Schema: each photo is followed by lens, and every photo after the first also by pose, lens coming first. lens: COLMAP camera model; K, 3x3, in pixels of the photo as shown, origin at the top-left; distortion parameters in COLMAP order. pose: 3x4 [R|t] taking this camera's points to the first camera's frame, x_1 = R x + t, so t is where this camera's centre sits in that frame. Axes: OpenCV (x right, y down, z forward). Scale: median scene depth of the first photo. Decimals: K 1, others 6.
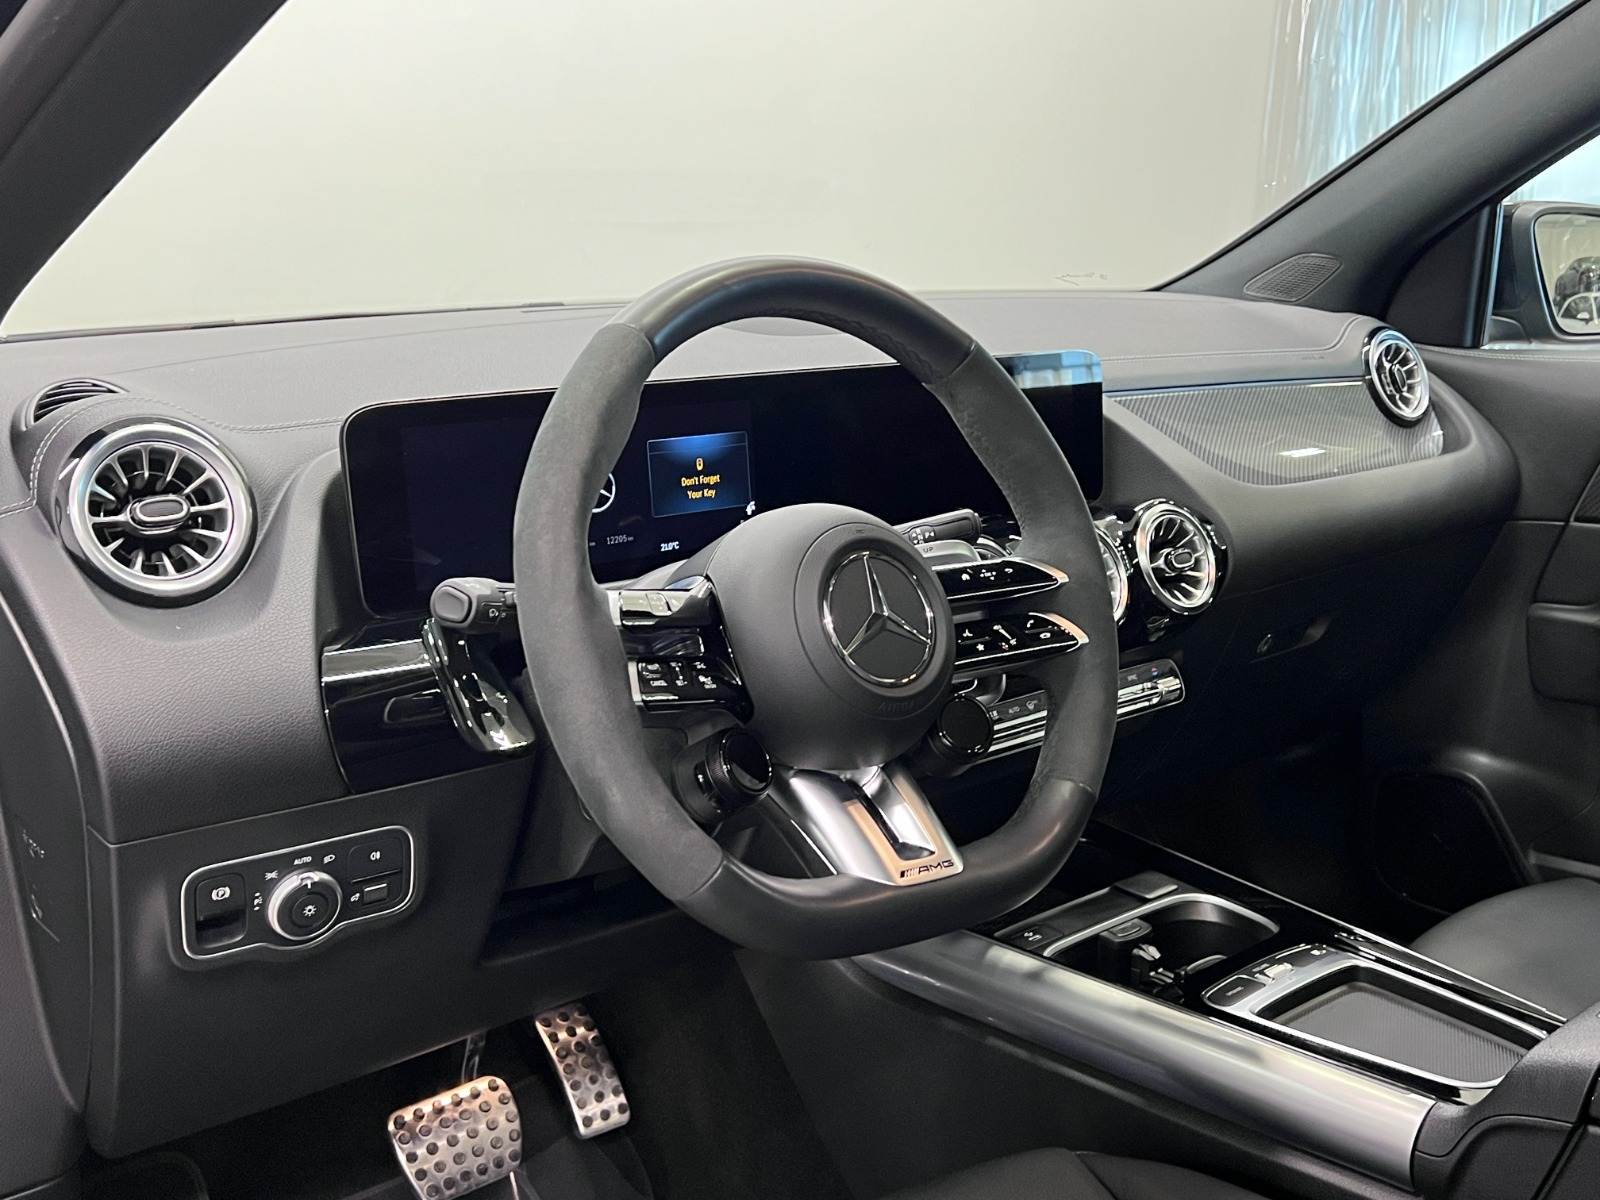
lens RADIAL K [[1718.0, 0, 824.8], [0, 1718.0, 592.7], [0, 0, 1]] dist [0.077846, 0.000000]
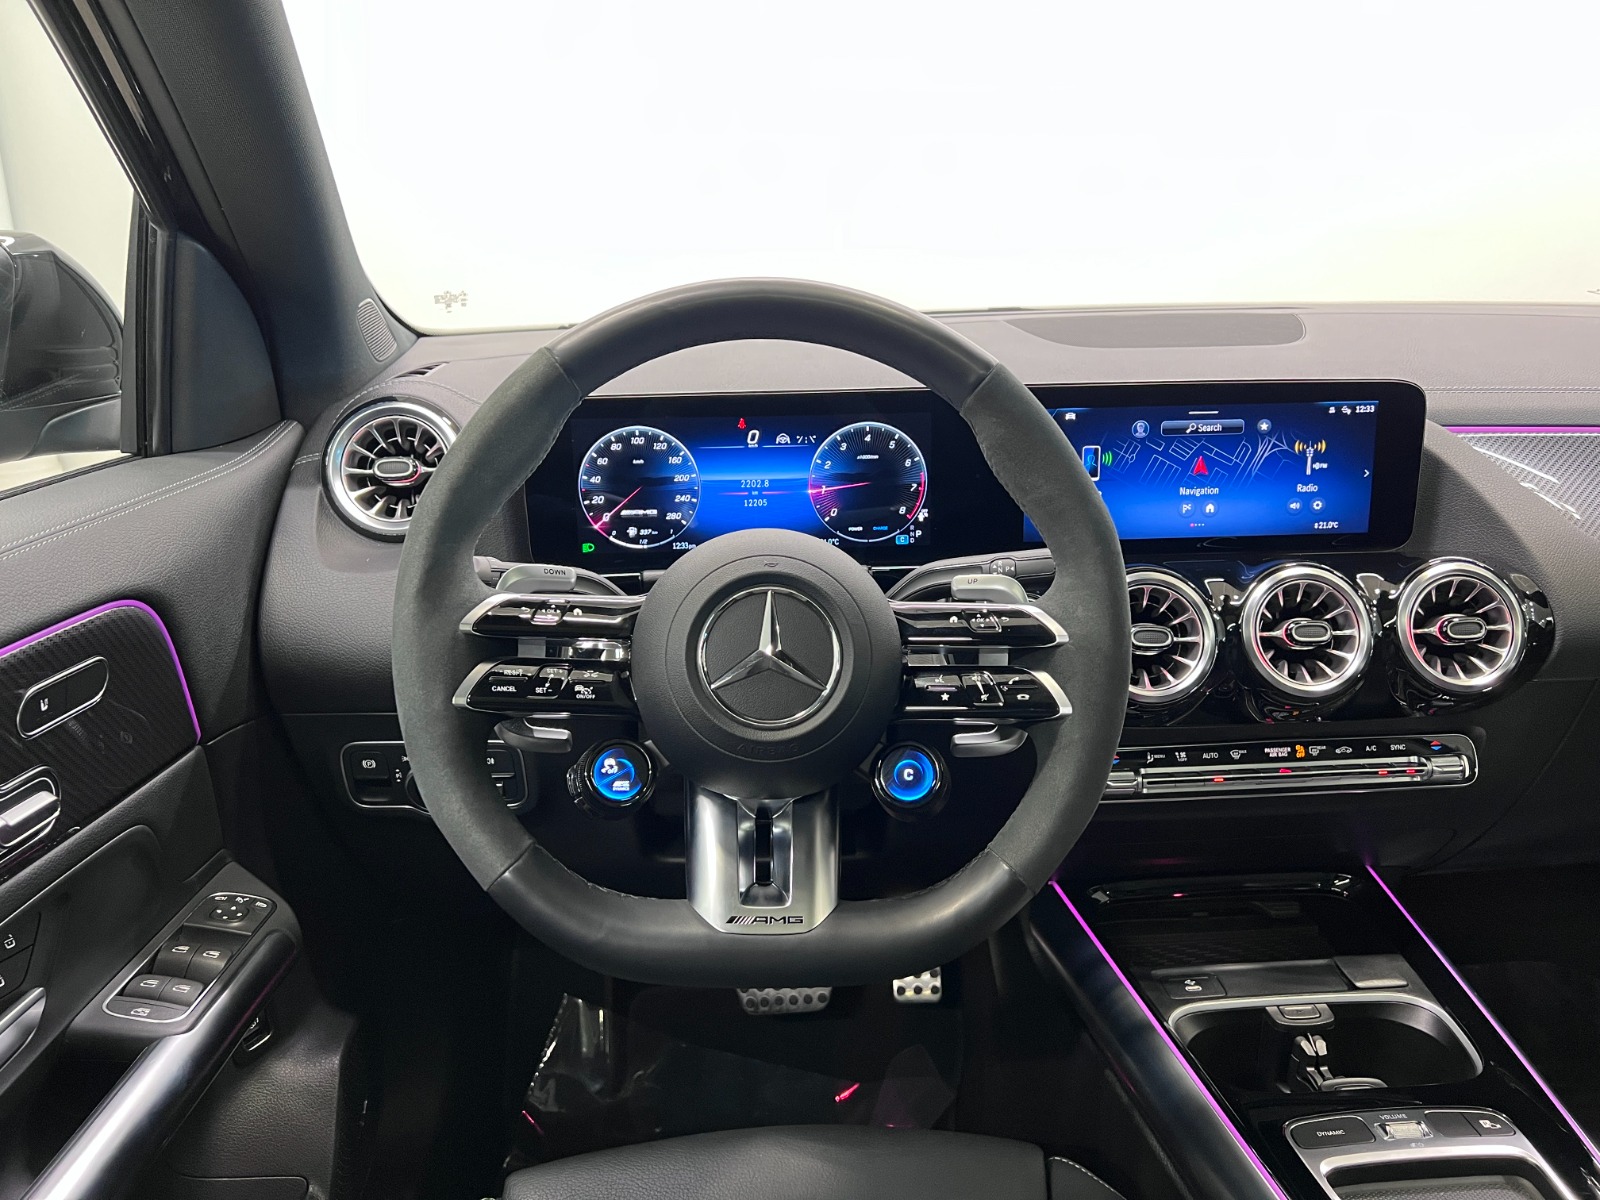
lens RADIAL K [[1198.7, 0, 813.3], [0, 1198.7, 607.8], [0, 0, 1]] dist [0.074865, -0.085877]
pose [[0.796970, 0.165687, -0.580850, 0.286019], [-0.117781, 0.985811, 0.119597, -0.061277], [0.592424, -0.026902, 0.805177, 0.302287]]
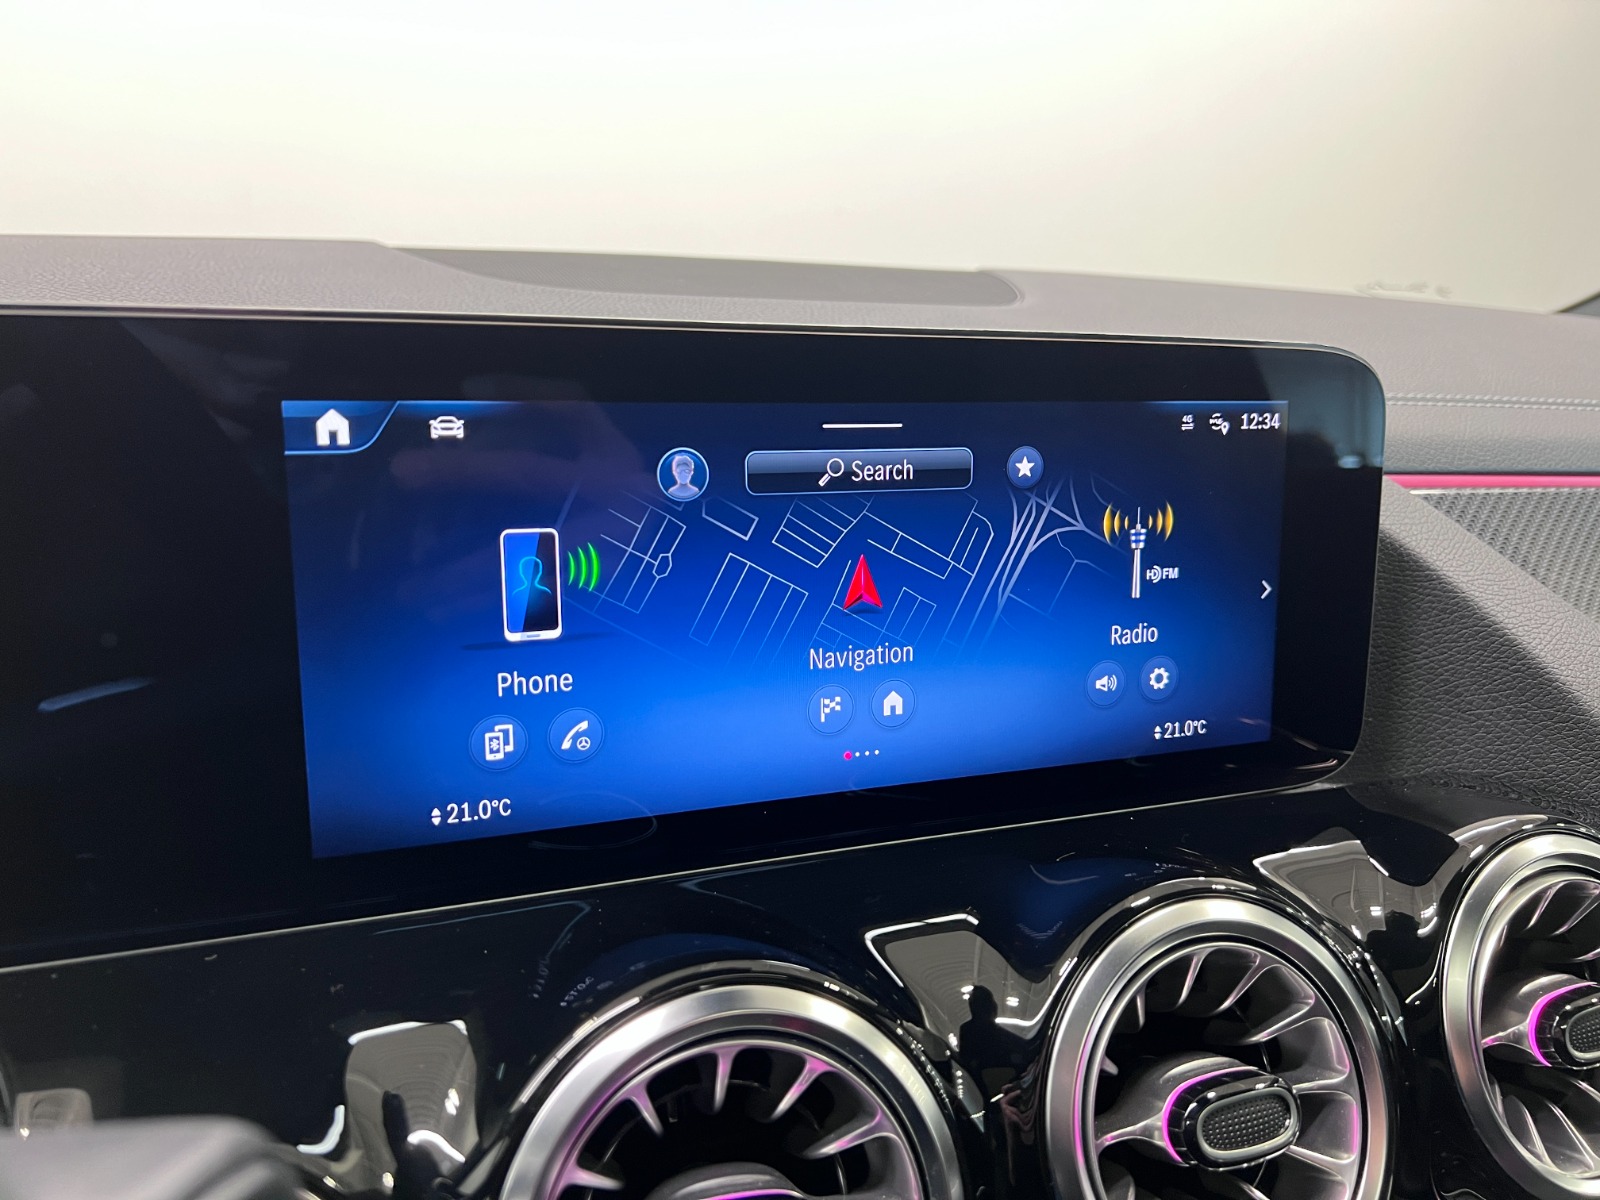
lens RADIAL K [[1198.7, 0, 785.3], [0, 1198.7, 611.0], [0, 0, 1]] dist [0.074865, -0.085877]
pose [[0.939345, 0.096426, -0.329139, 0.129437], [-0.093500, 0.995312, 0.024745, -0.081172], [0.329982, 0.007530, 0.943957, 0.717665]]
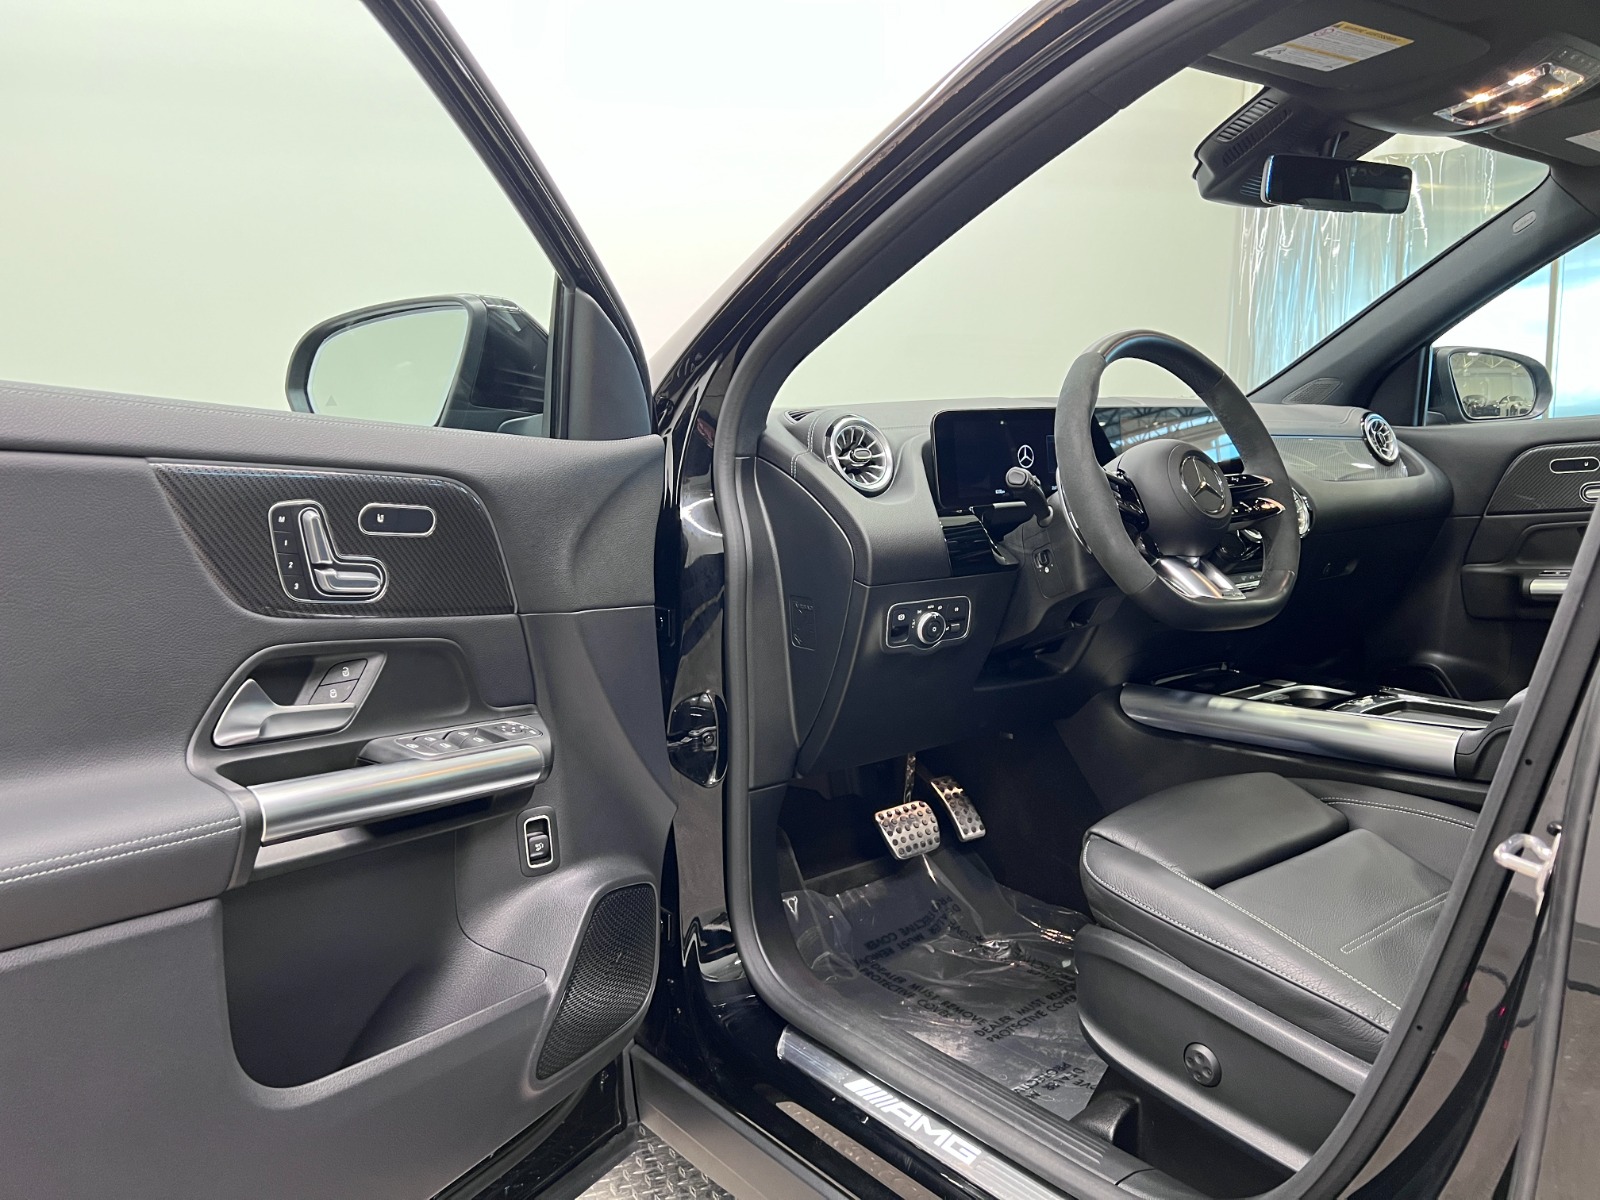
lens RADIAL K [[1198.7, 0, 806.9], [0, 1198.7, 591.5], [0, 0, 1]] dist [0.074865, -0.085877]
pose [[0.997939, -0.020887, -0.060670, -0.239776], [0.014810, 0.994984, -0.098934, 0.186134], [0.062432, 0.097832, 0.993243, -0.349042]]
